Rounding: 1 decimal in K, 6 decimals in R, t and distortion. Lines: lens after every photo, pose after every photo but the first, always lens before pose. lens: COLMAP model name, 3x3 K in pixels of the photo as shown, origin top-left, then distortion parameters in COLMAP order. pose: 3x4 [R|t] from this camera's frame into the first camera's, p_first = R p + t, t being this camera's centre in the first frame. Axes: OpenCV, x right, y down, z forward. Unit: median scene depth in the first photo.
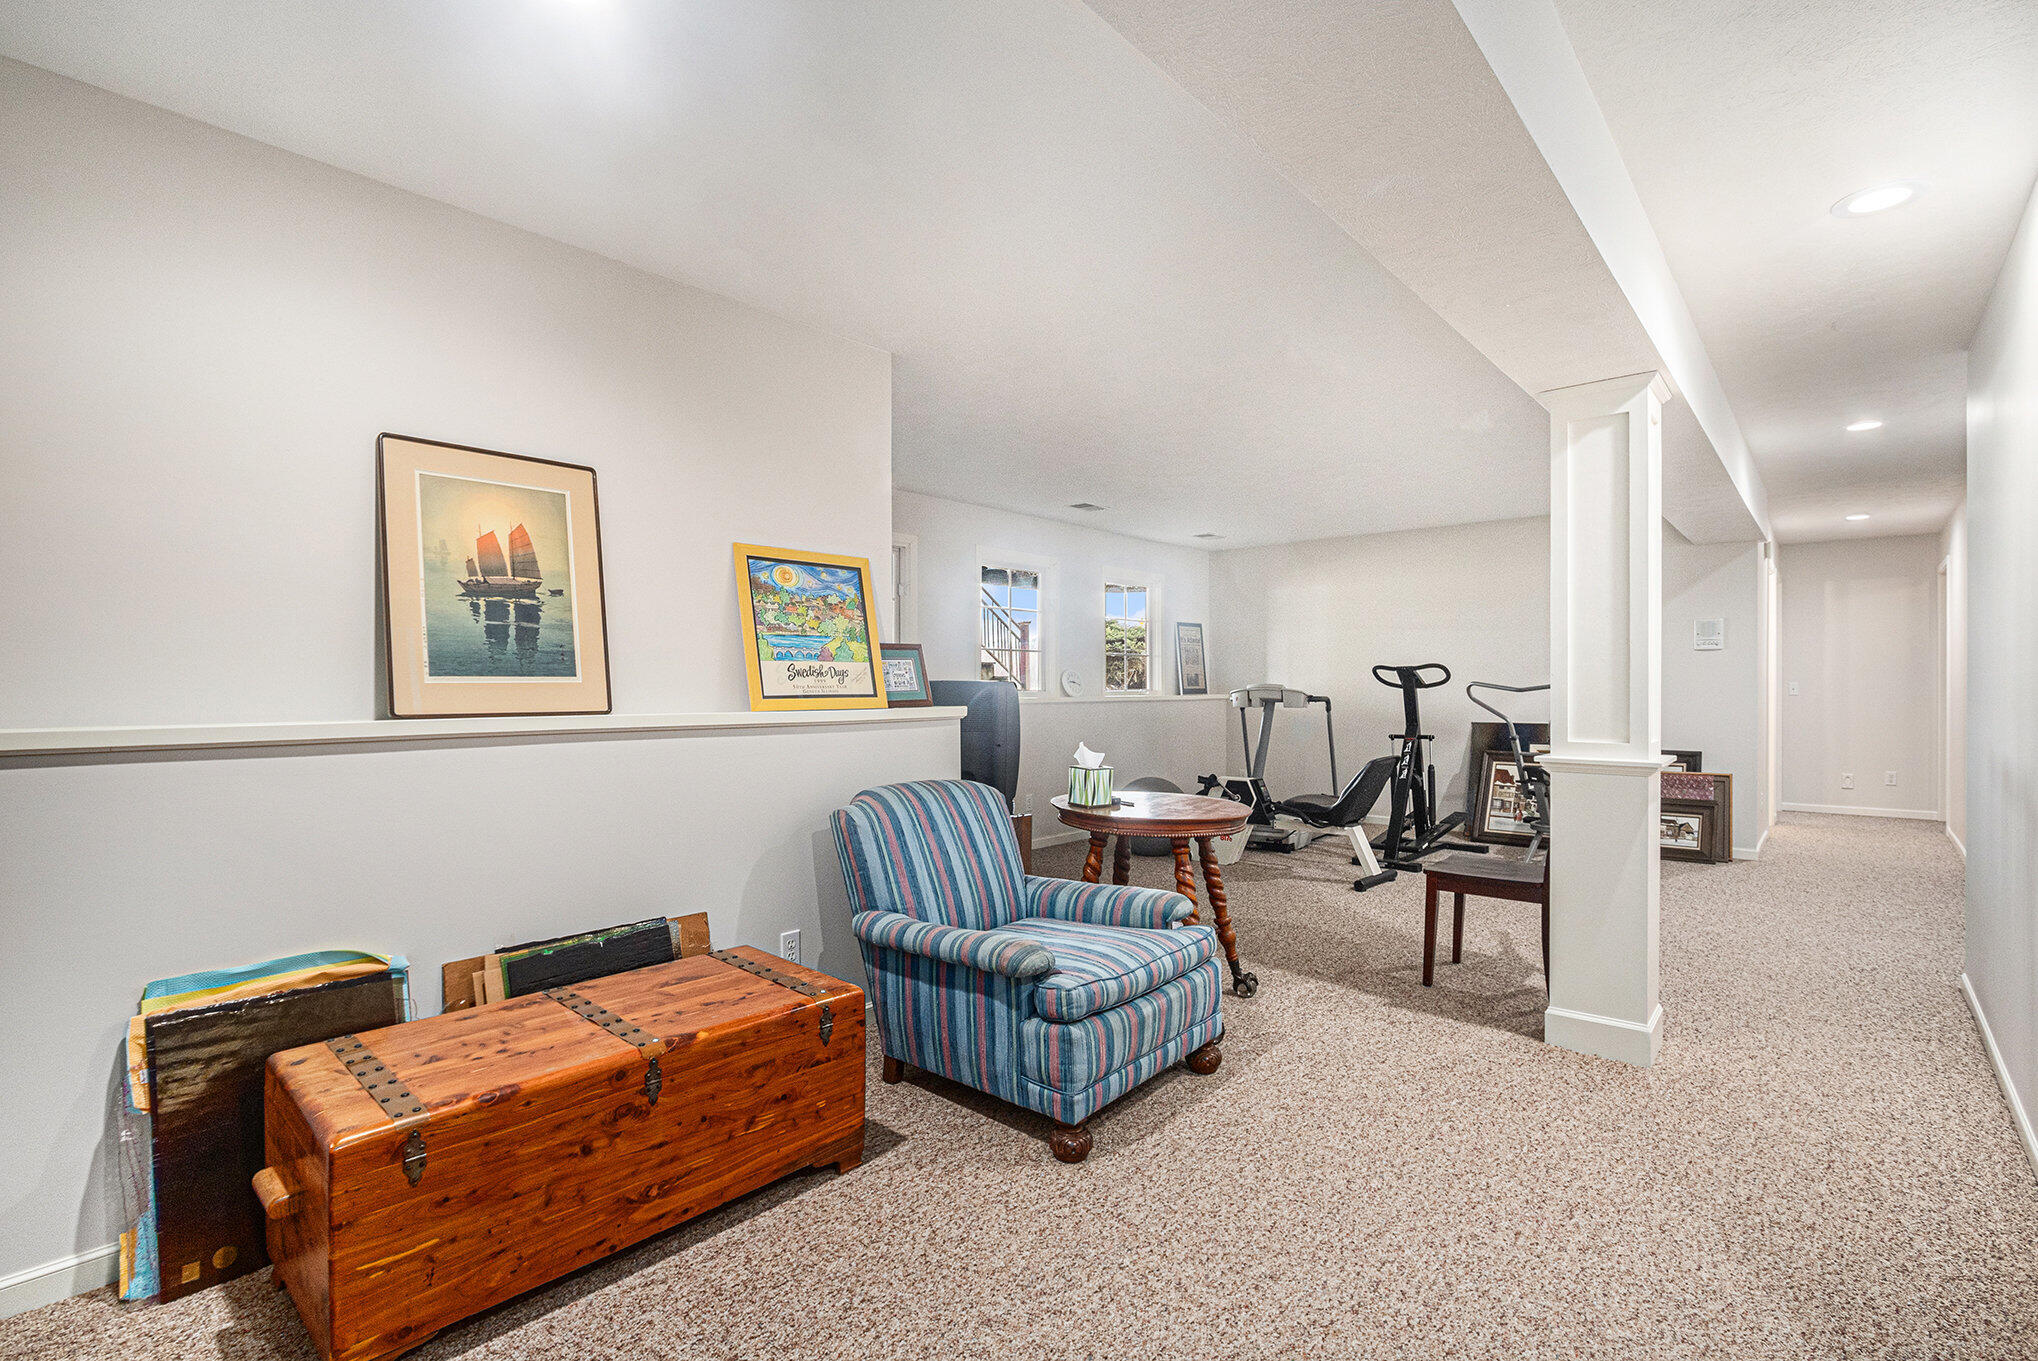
lens RADIAL K [[951.2, 0, 1010.9], [0, 951.2, 706.0], [0, 0, 1]] dist [-0.016460, 0.004321]
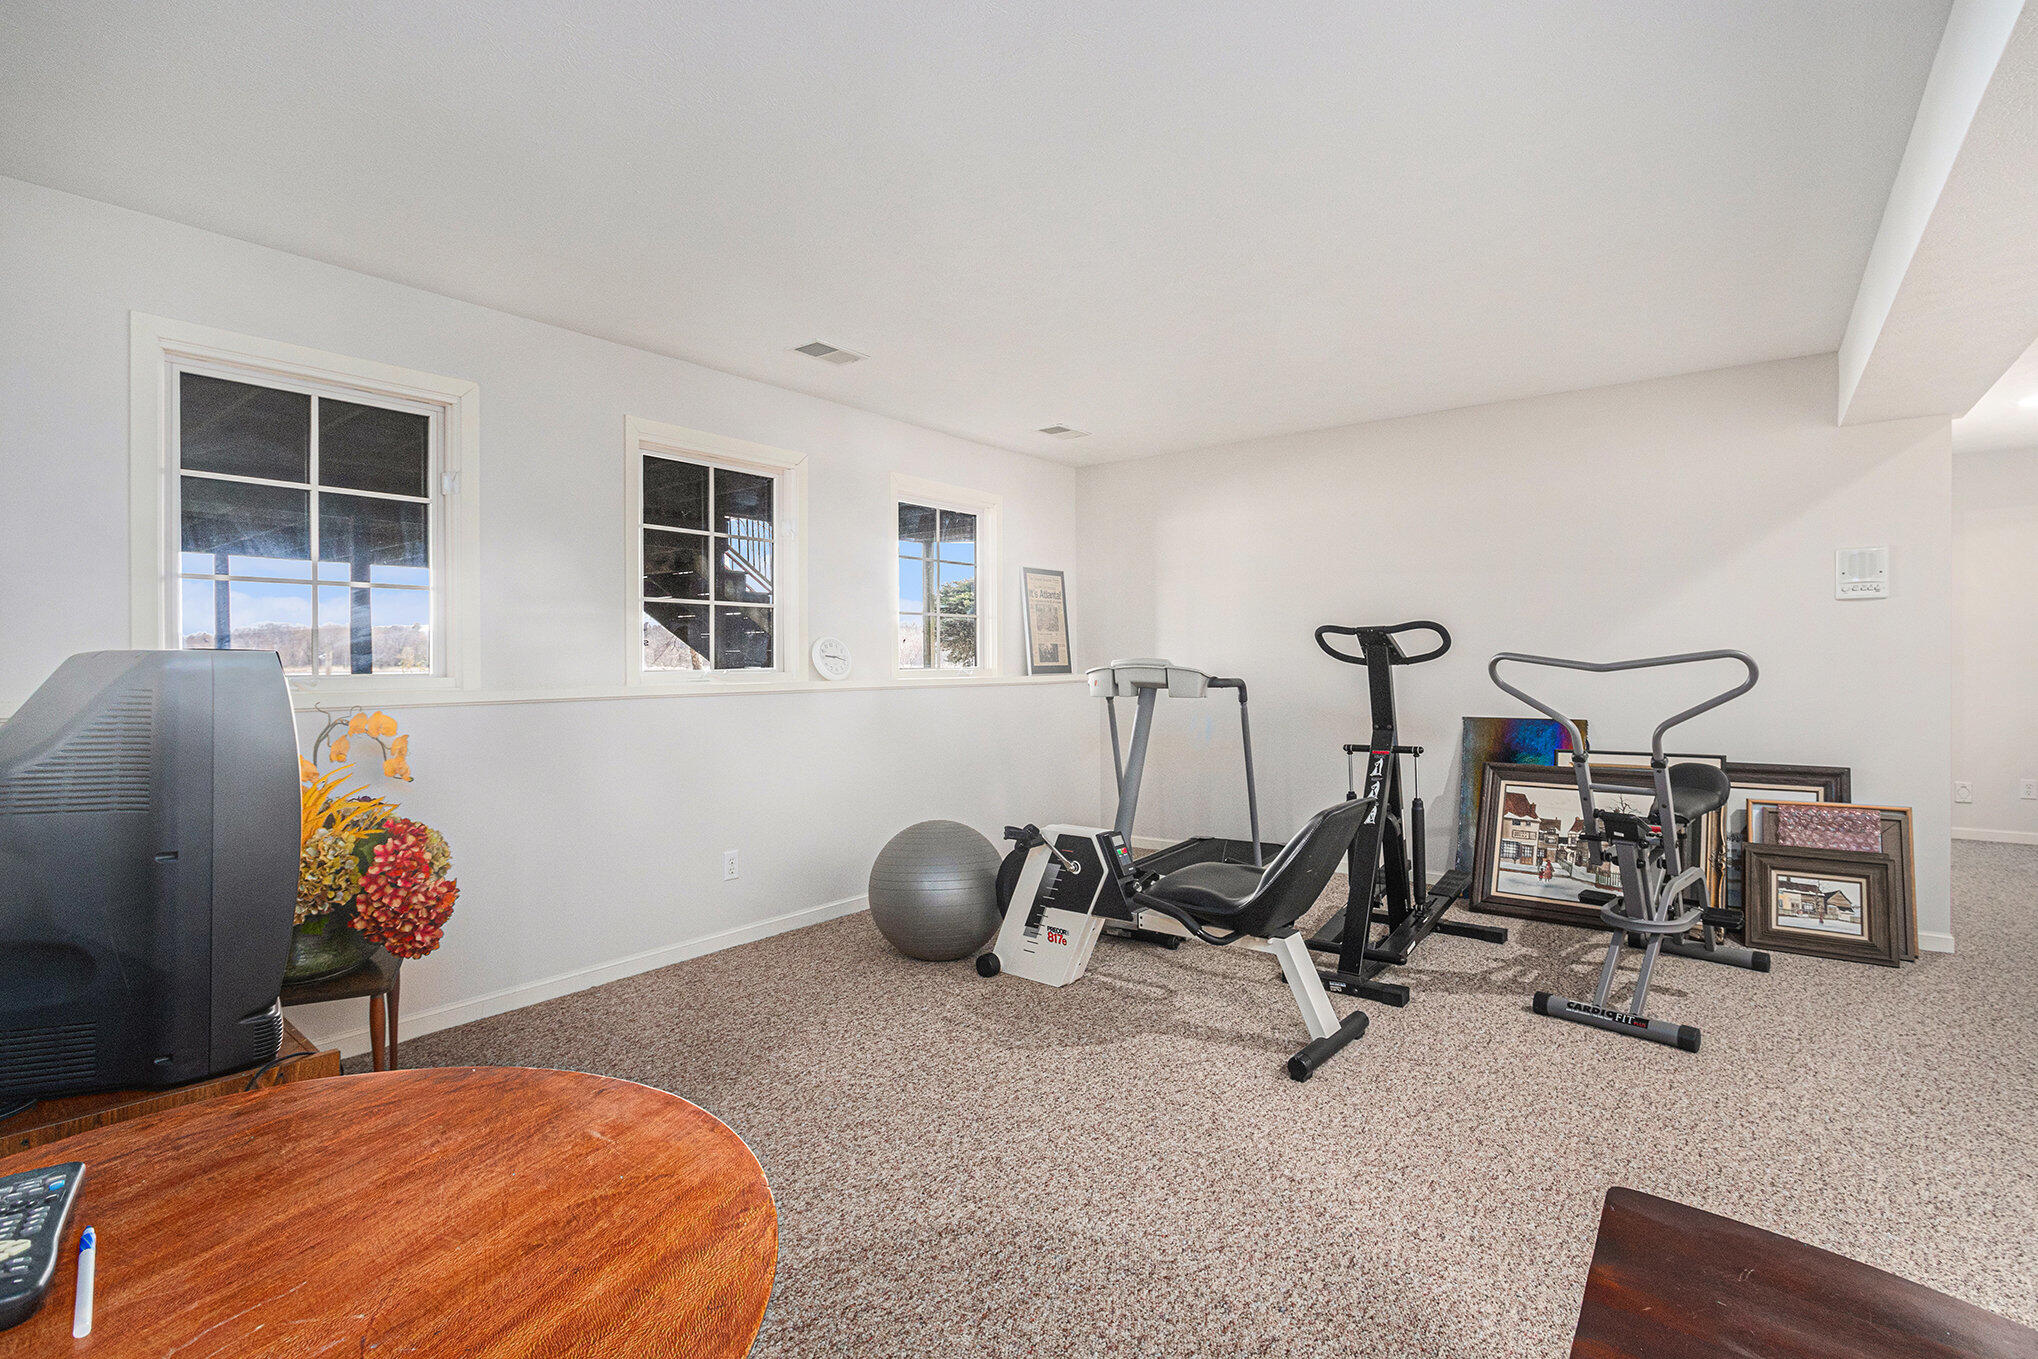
lens RADIAL K [[951.2, 0, 1006.4], [0, 951.2, 674.6], [0, 0, 1]] dist [-0.016460, 0.004321]
pose [[0.997839, -0.004344, 0.065567, 0.161077], [0.004918, 0.999951, -0.008597, -0.008991], [-0.065526, 0.008901, 0.997811, 0.451652]]
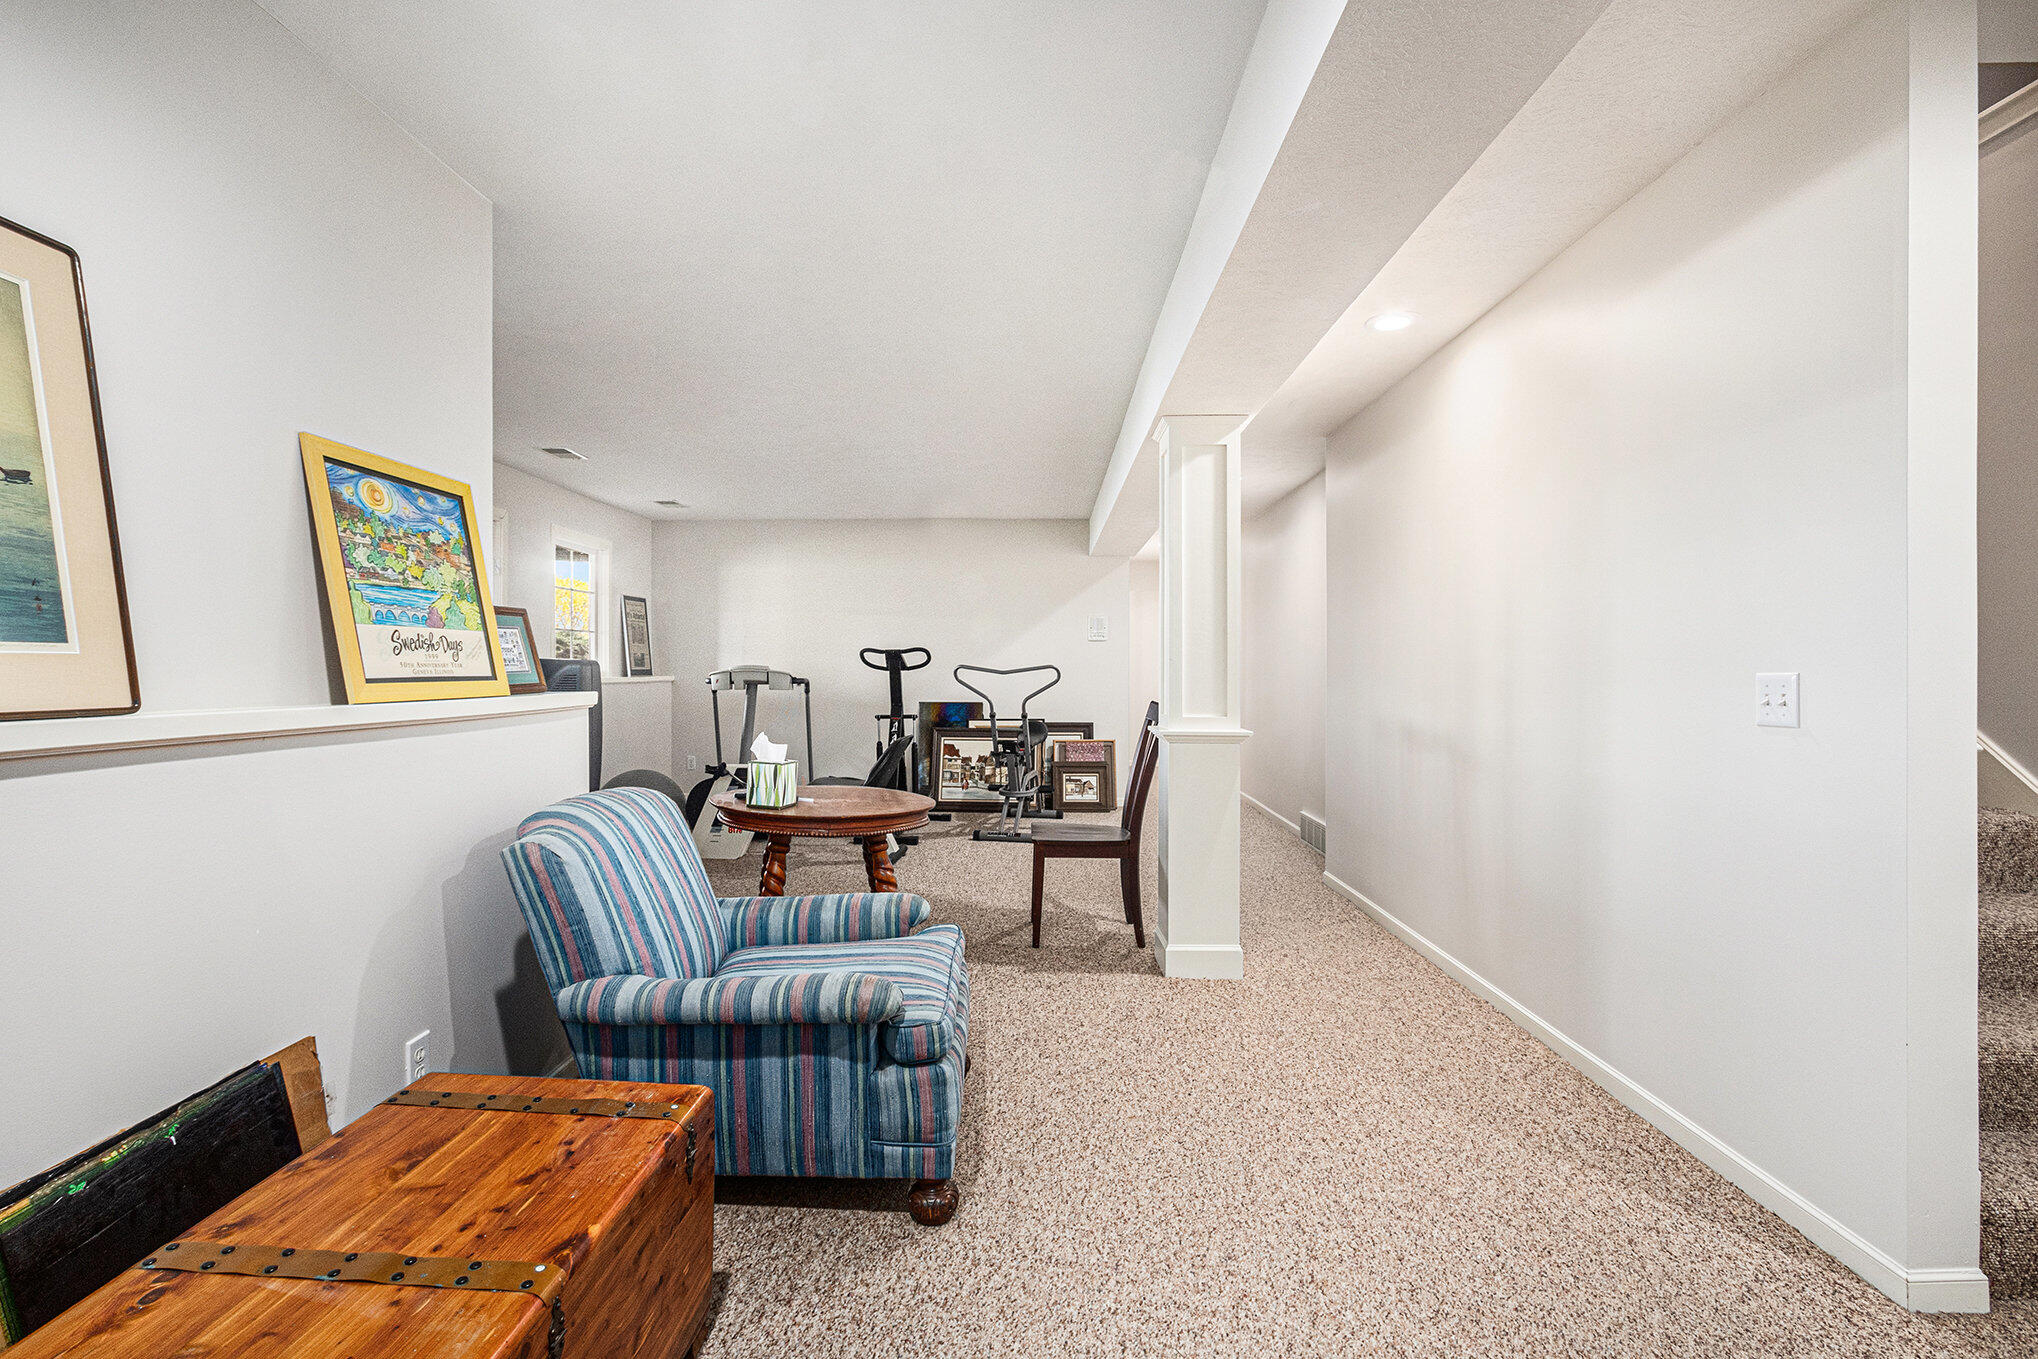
lens RADIAL K [[951.2, 0, 1011.1], [0, 951.2, 684.2], [0, 0, 1]] dist [-0.016460, 0.004321]
pose [[0.765989, -0.004900, 0.642835, -0.162677], [0.007394, 0.999972, -0.001188, -0.001449], [-0.642812, 0.005663, 0.766003, 0.112657]]
